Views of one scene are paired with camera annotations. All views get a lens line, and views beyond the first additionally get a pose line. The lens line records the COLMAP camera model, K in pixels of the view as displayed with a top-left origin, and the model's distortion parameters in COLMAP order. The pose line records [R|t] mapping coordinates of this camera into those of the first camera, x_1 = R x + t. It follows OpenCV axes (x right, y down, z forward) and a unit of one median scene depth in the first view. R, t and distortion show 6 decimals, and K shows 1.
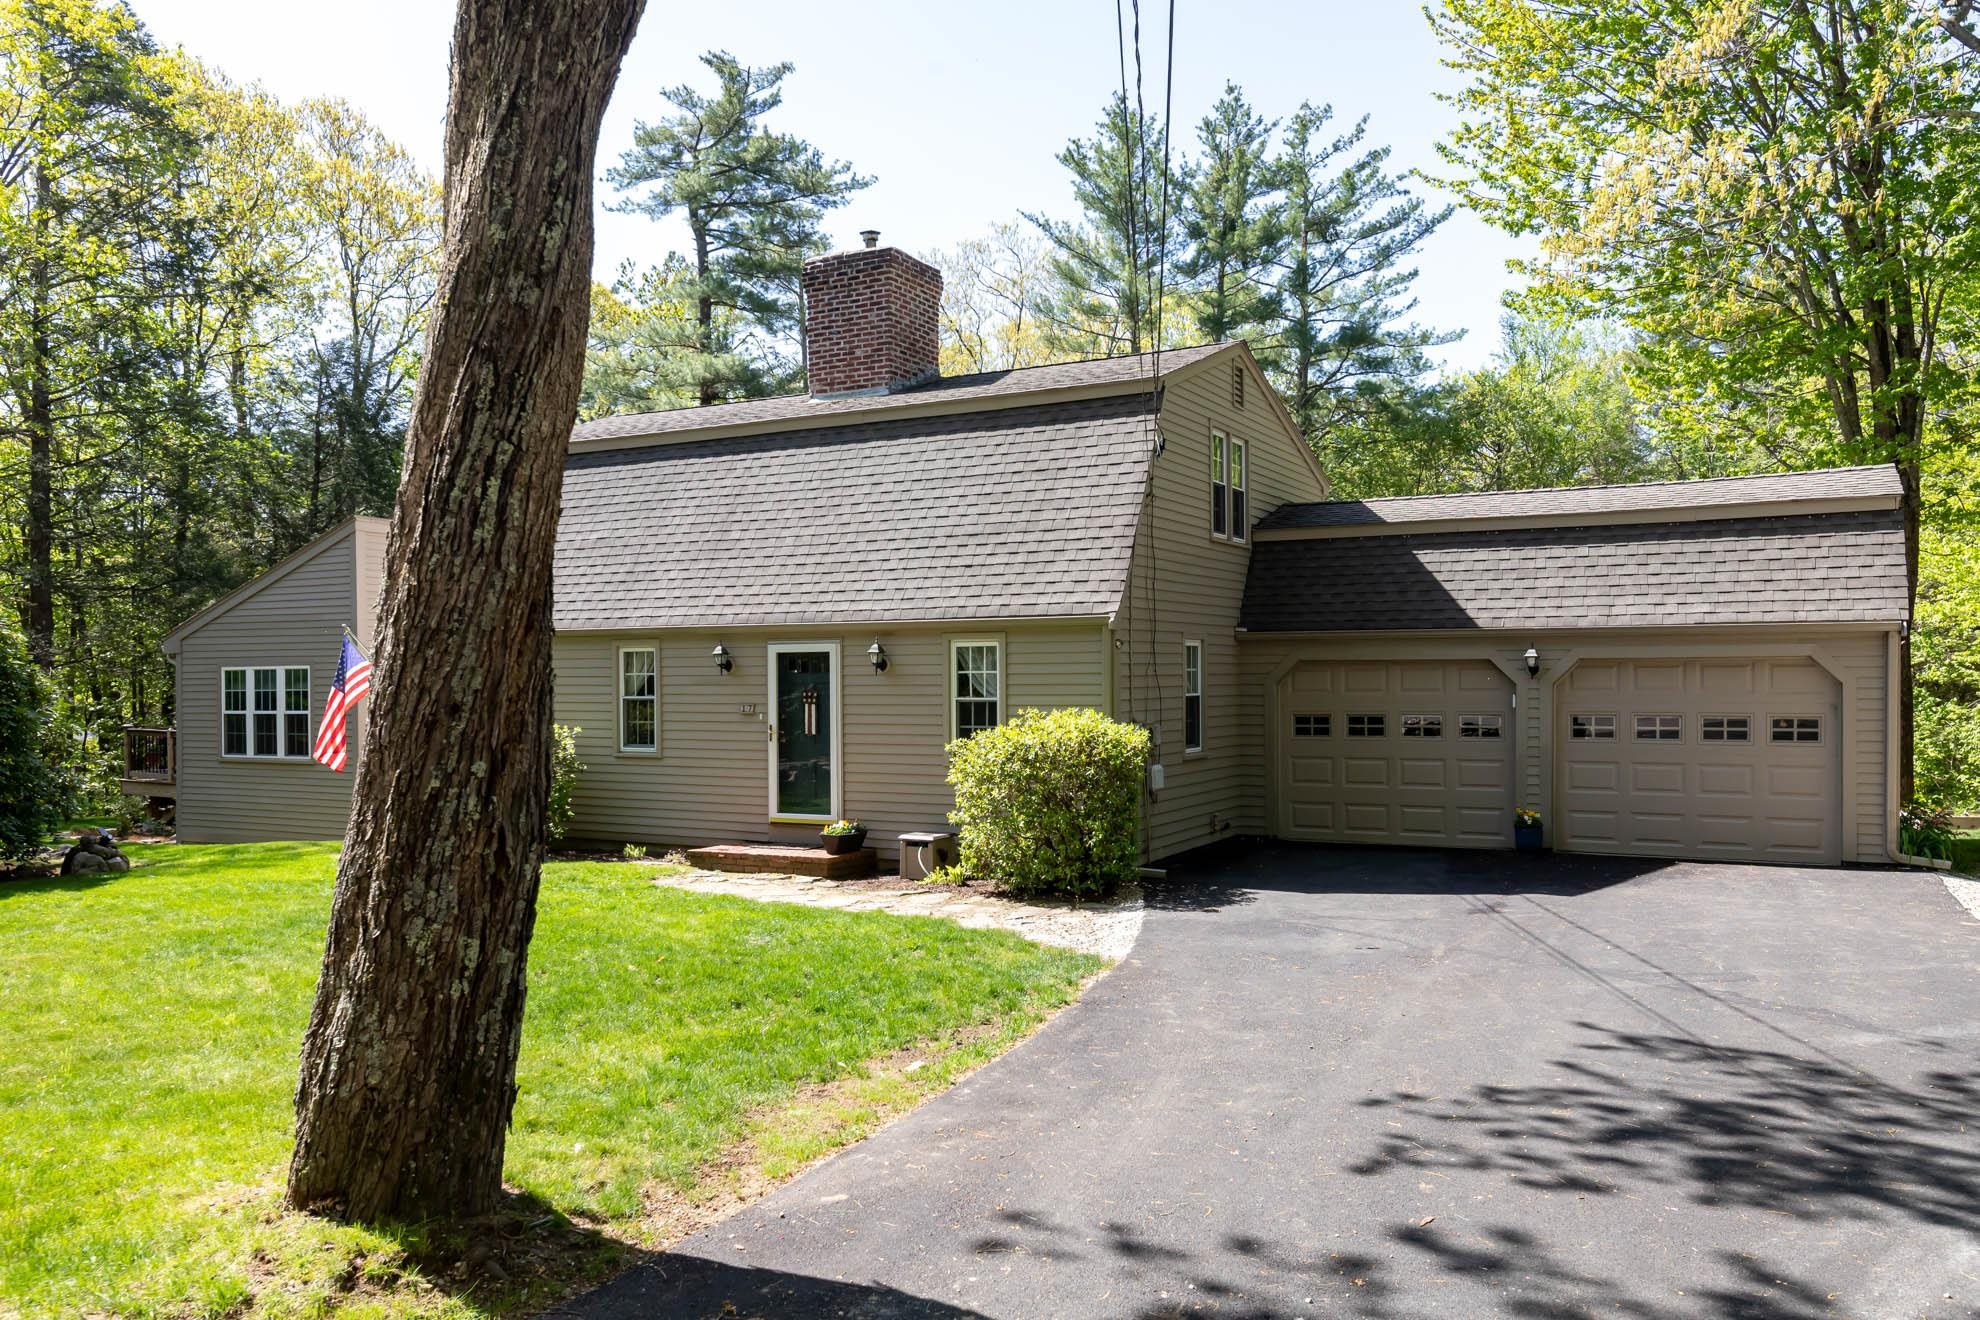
lens RADIAL K [[1502.1, 0, 990.0], [0, 1502.1, 660.0], [0, 0, 1]] dist [0.001948, -0.036555]
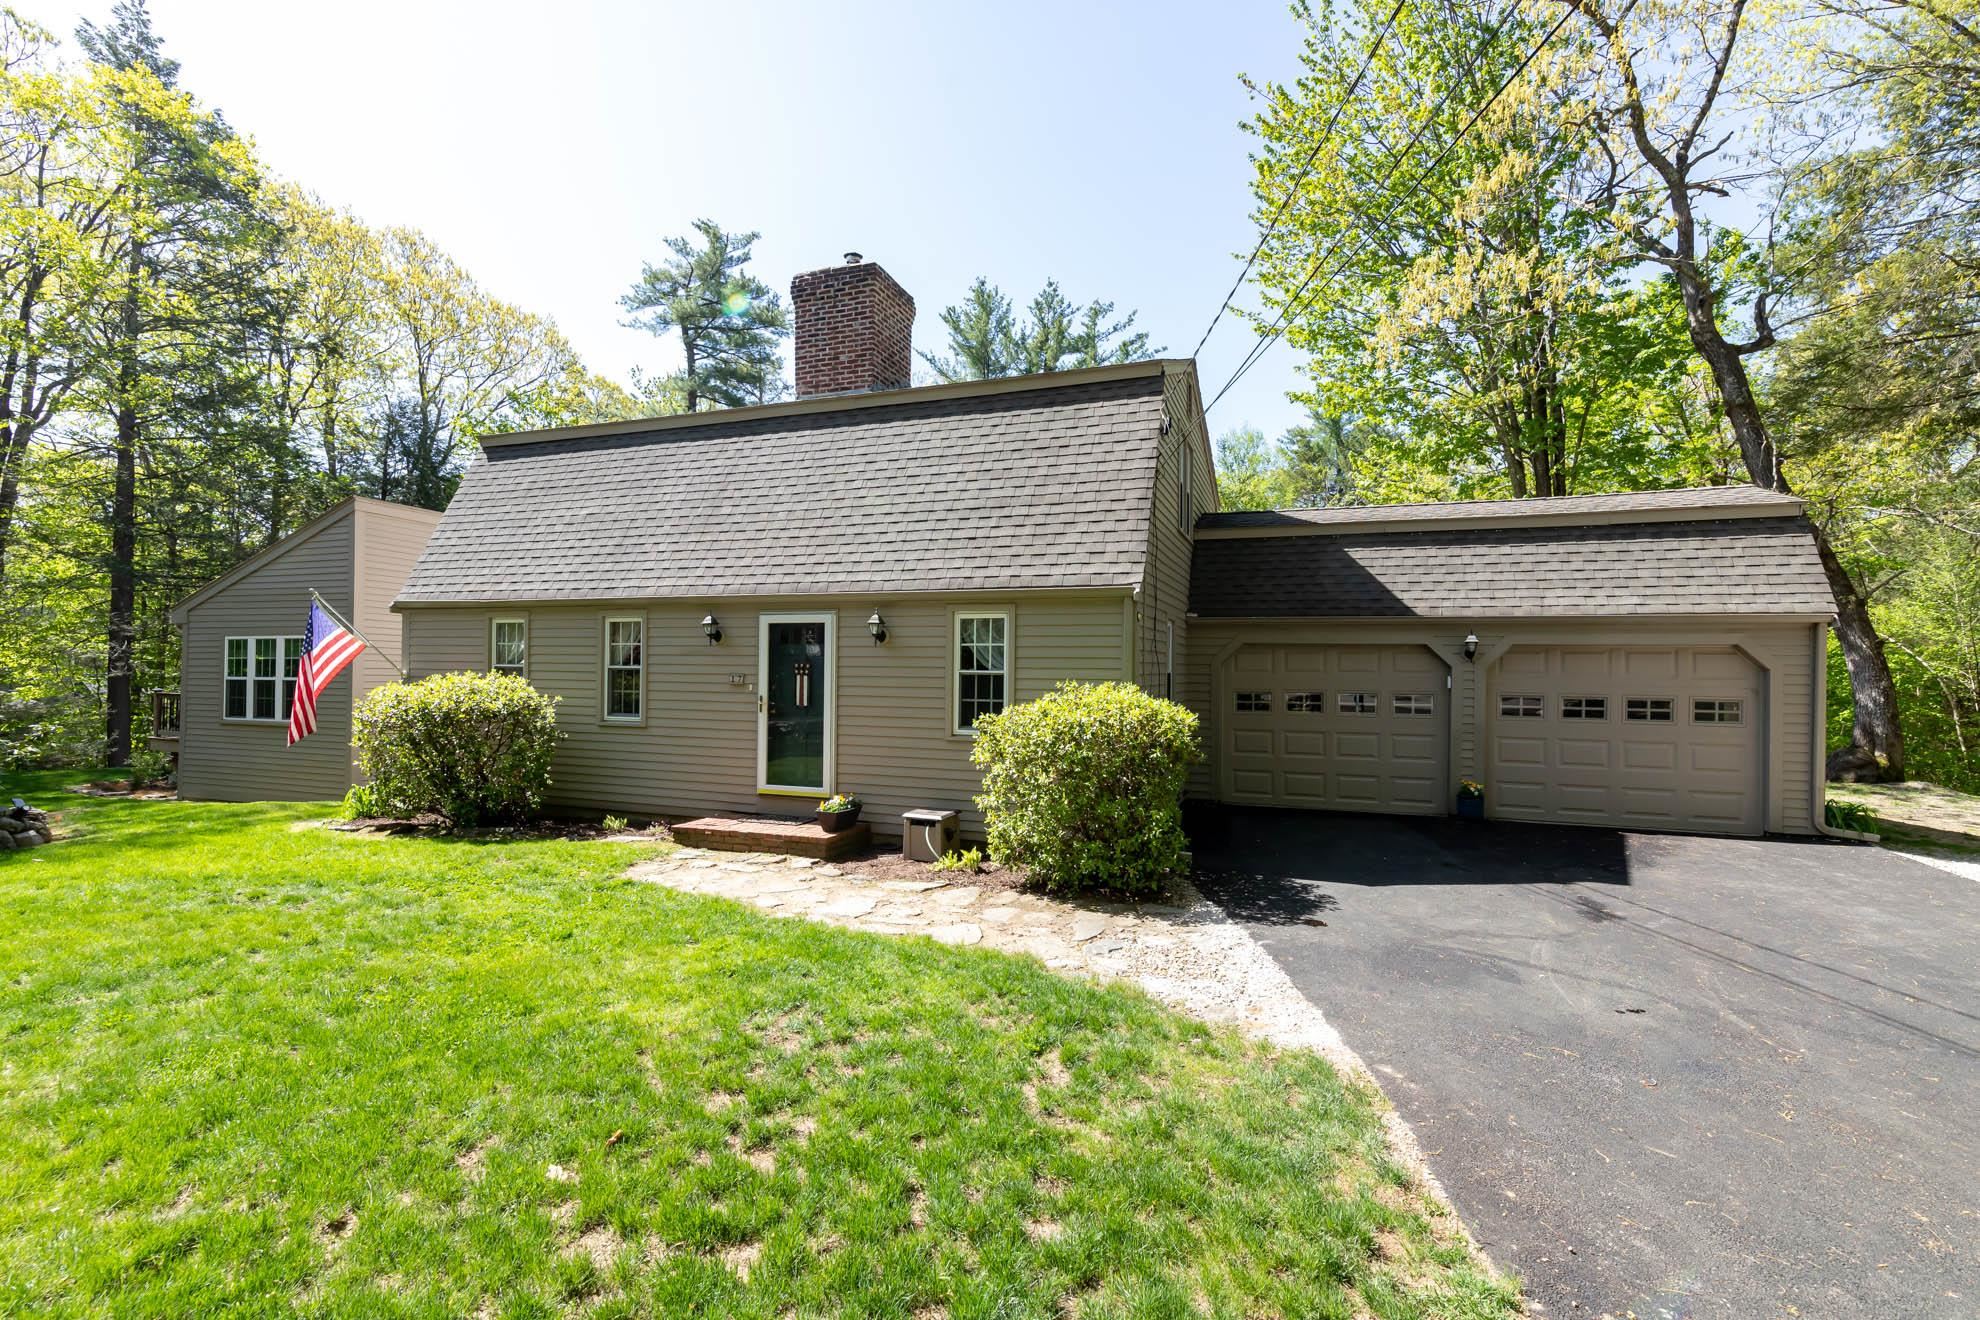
lens RADIAL K [[864.6, 0, 984.0], [0, 864.6, 652.6], [0, 0, 1]] dist [0.001988, 0.000118]
pose [[0.989272, 0.019093, 0.144831, -0.083939], [-0.017867, 0.999793, -0.009757, 0.017642], [-0.144987, 0.007065, 0.989408, 0.414193]]
